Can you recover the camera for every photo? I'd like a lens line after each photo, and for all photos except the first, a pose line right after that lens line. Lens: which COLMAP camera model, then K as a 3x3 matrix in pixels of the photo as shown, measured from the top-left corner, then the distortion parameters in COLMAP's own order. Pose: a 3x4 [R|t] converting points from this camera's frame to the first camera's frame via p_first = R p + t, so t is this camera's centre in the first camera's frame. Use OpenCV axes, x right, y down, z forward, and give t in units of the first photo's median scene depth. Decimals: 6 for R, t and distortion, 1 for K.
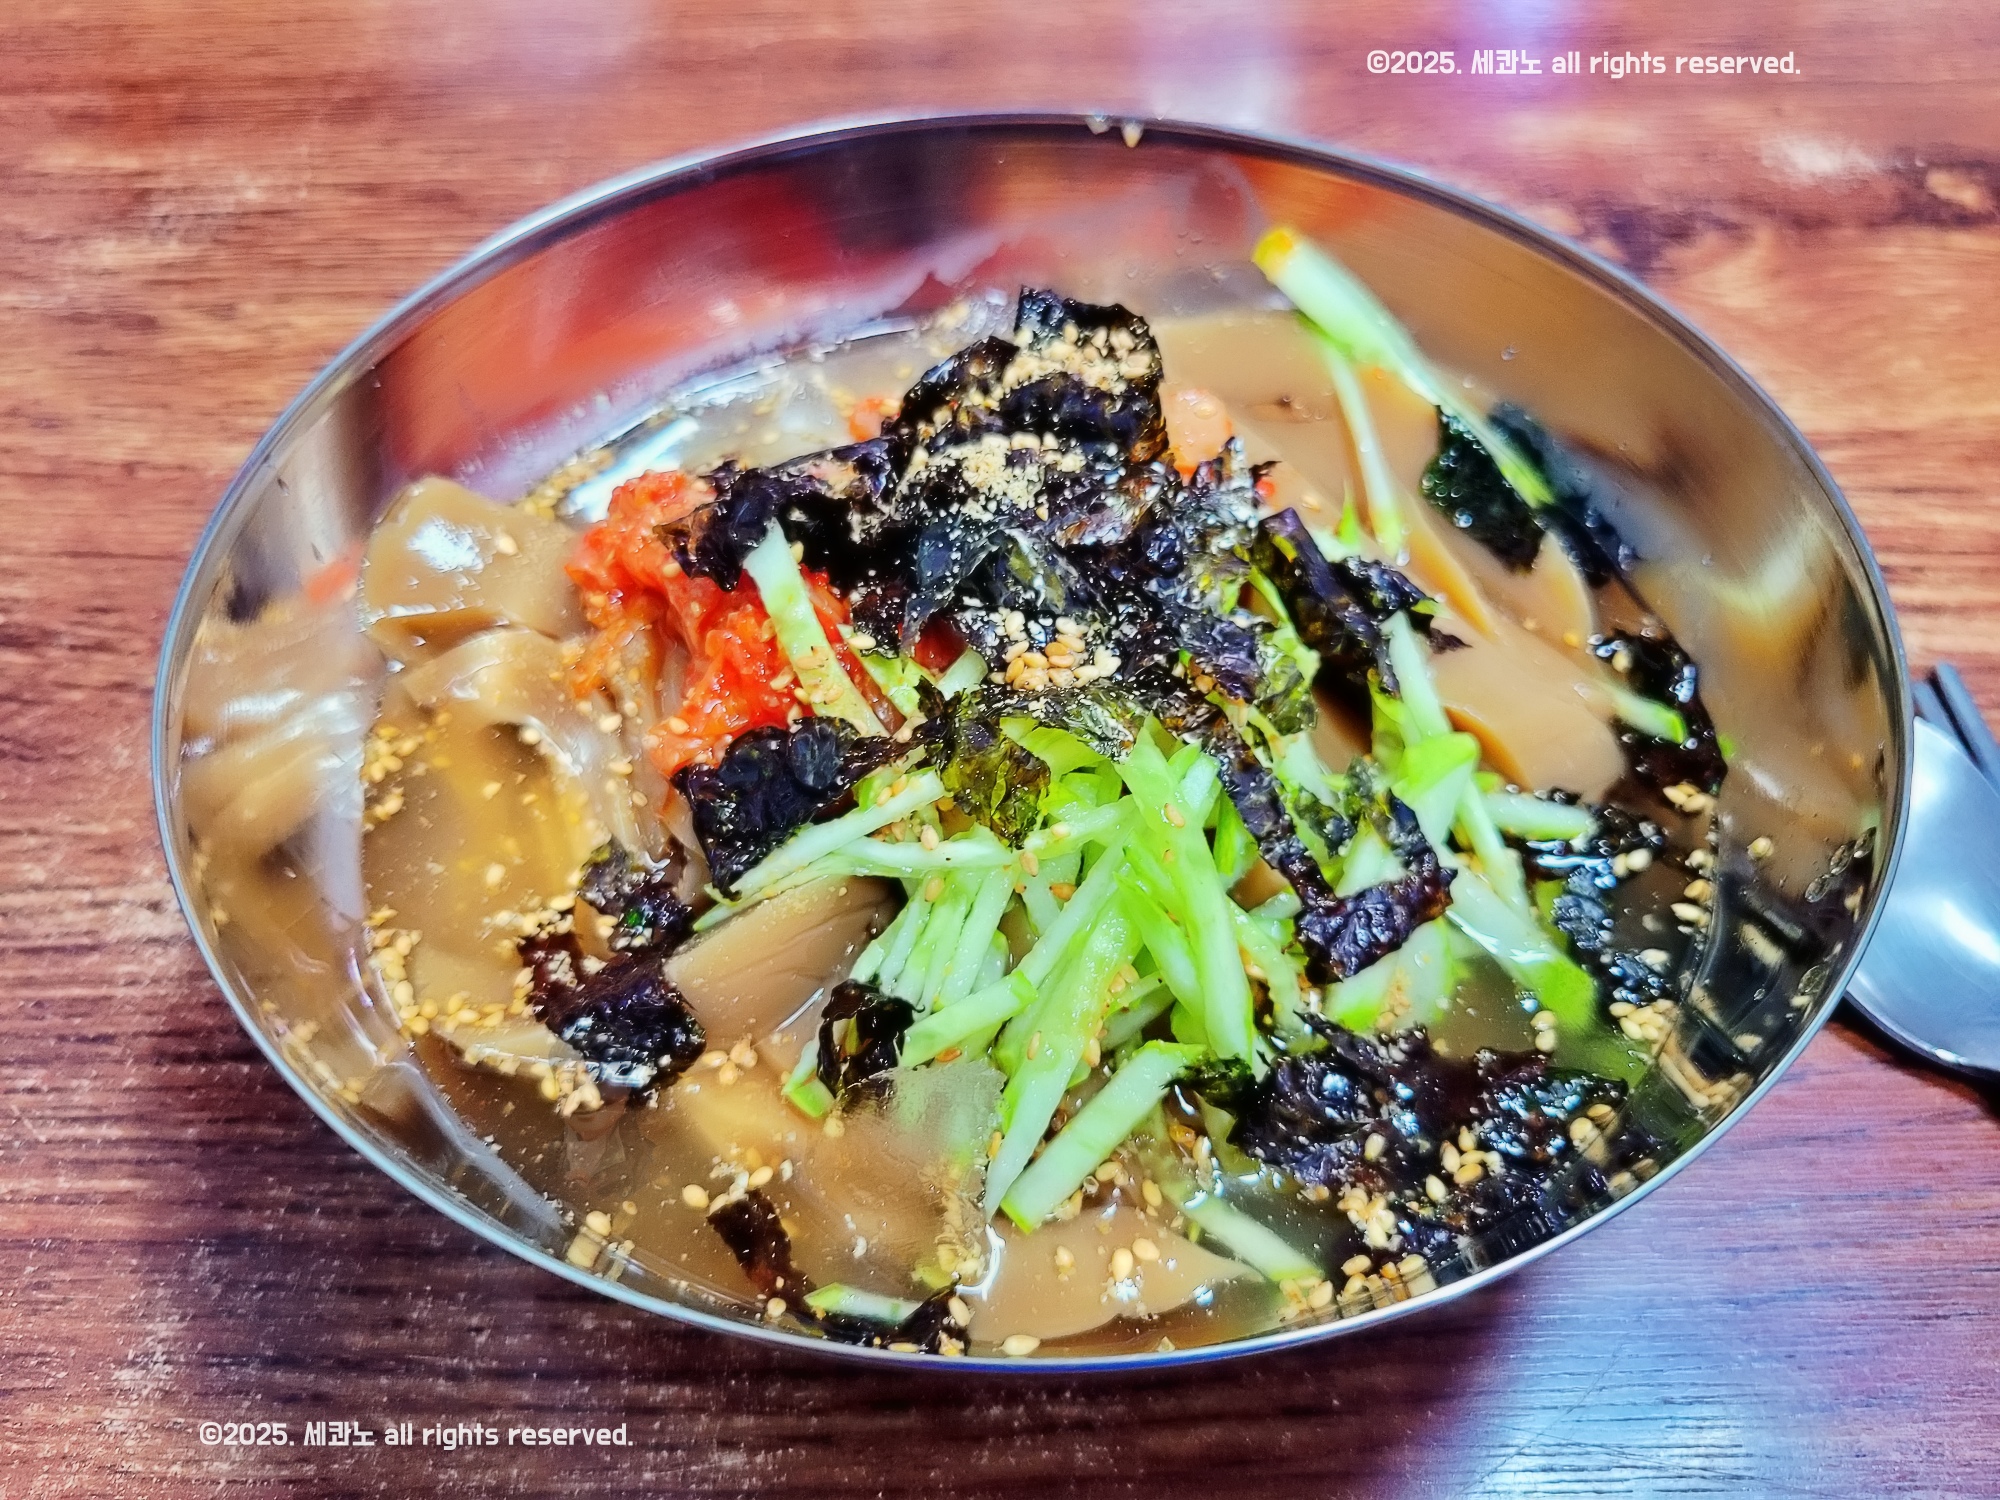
lens RADIAL K [[1567.5, 0, 1000.0], [0, 1567.5, 750.0], [0, 0, 1]] dist [-0.026644, 0.016695]
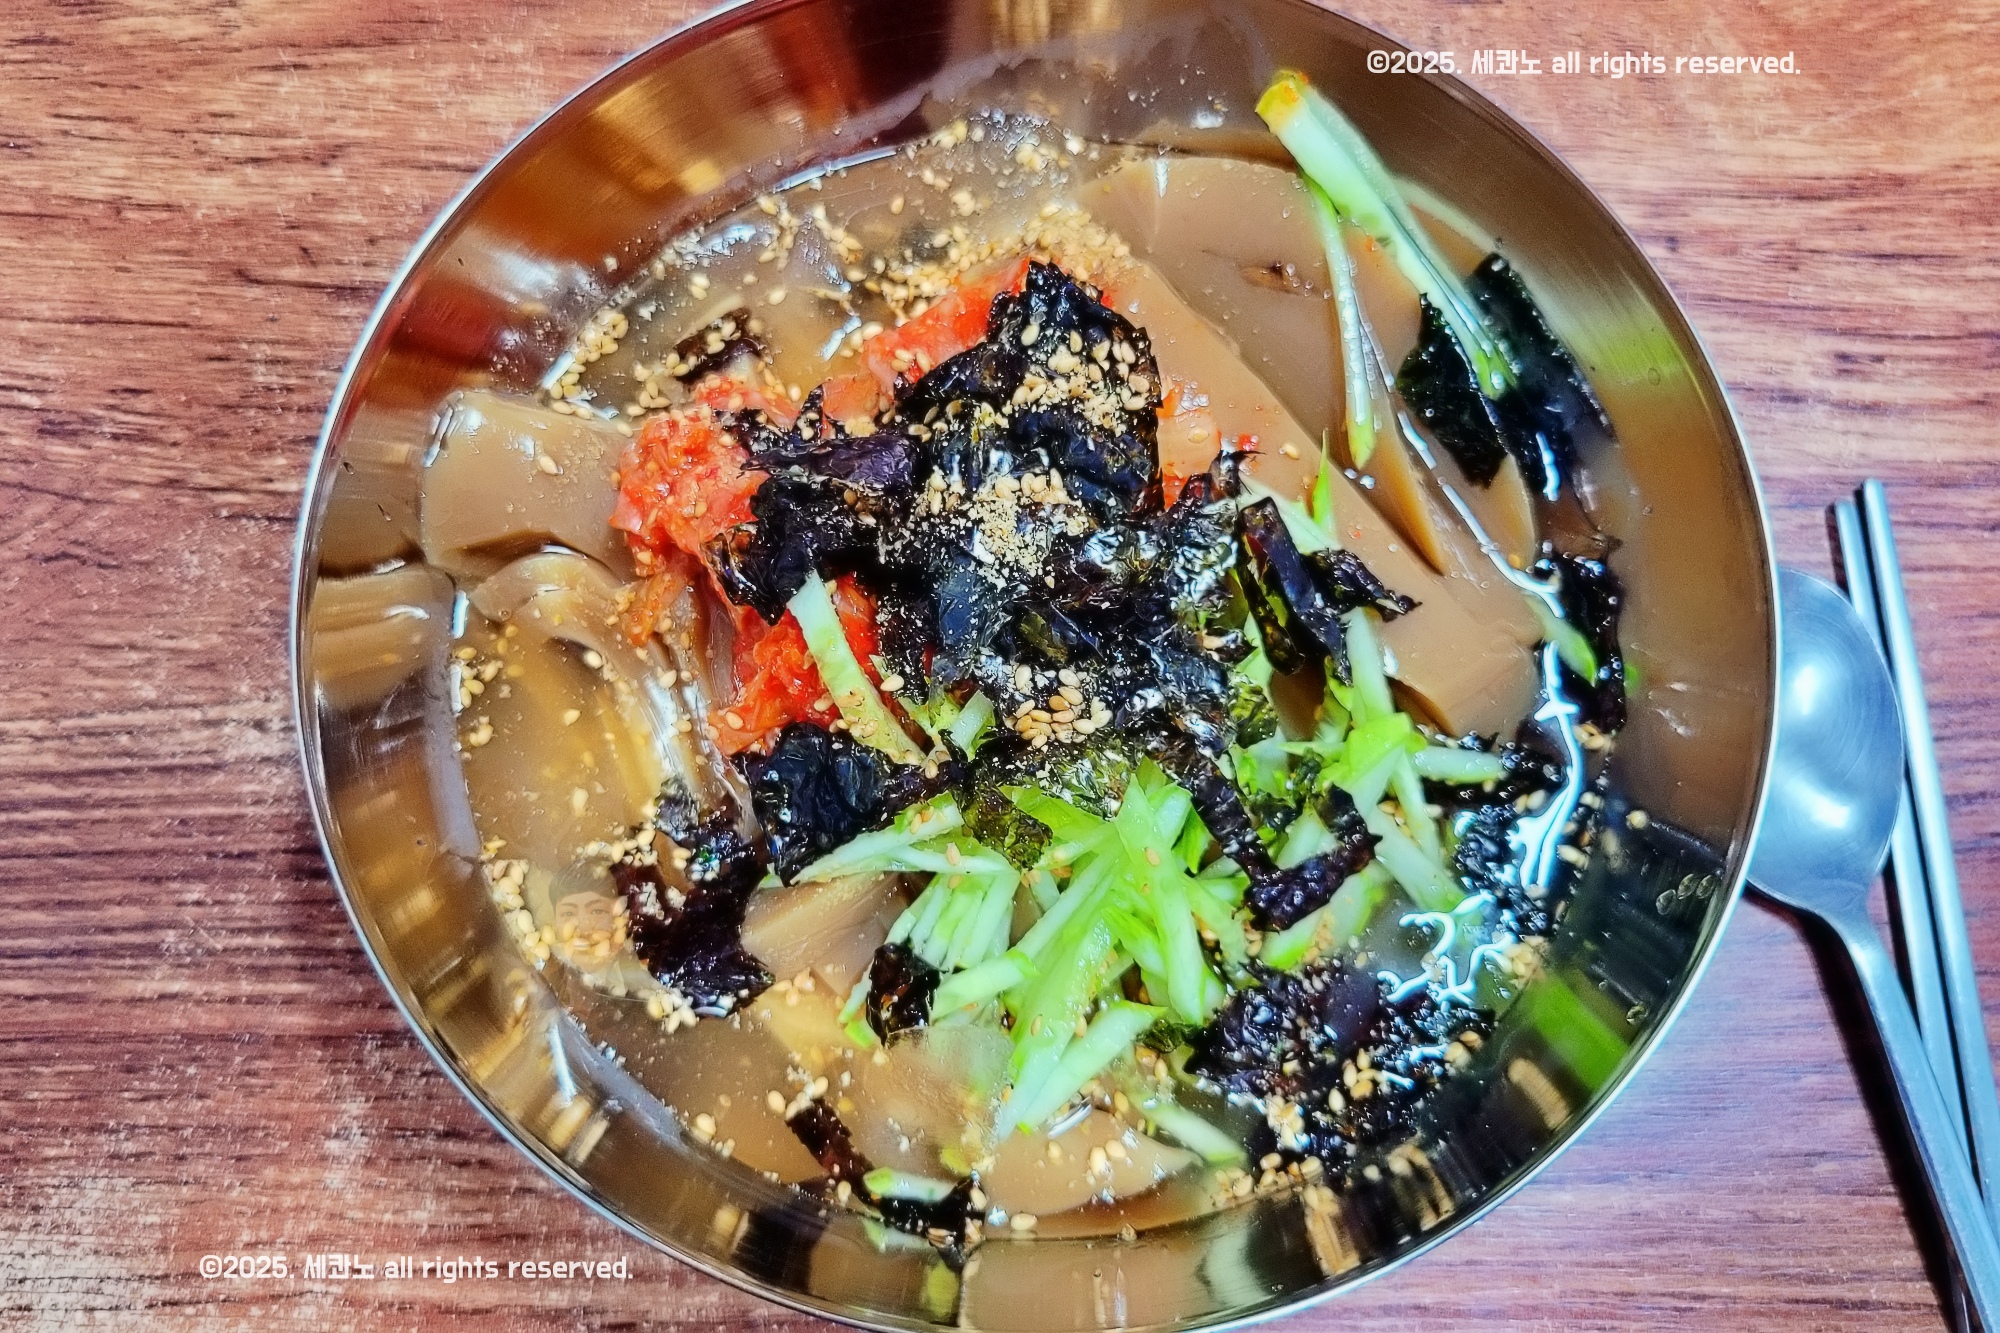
lens RADIAL K [[1621.5, 0, 953.6], [0, 1621.5, 666.2], [0, 0, 1]] dist [-0.011649, -0.002291]
pose [[0.999999, 0.000845, 0.001183, -0.040526], [-0.001239, 0.921199, 0.389090, -0.509850], [-0.000761, -0.389091, 0.921199, -0.104799]]
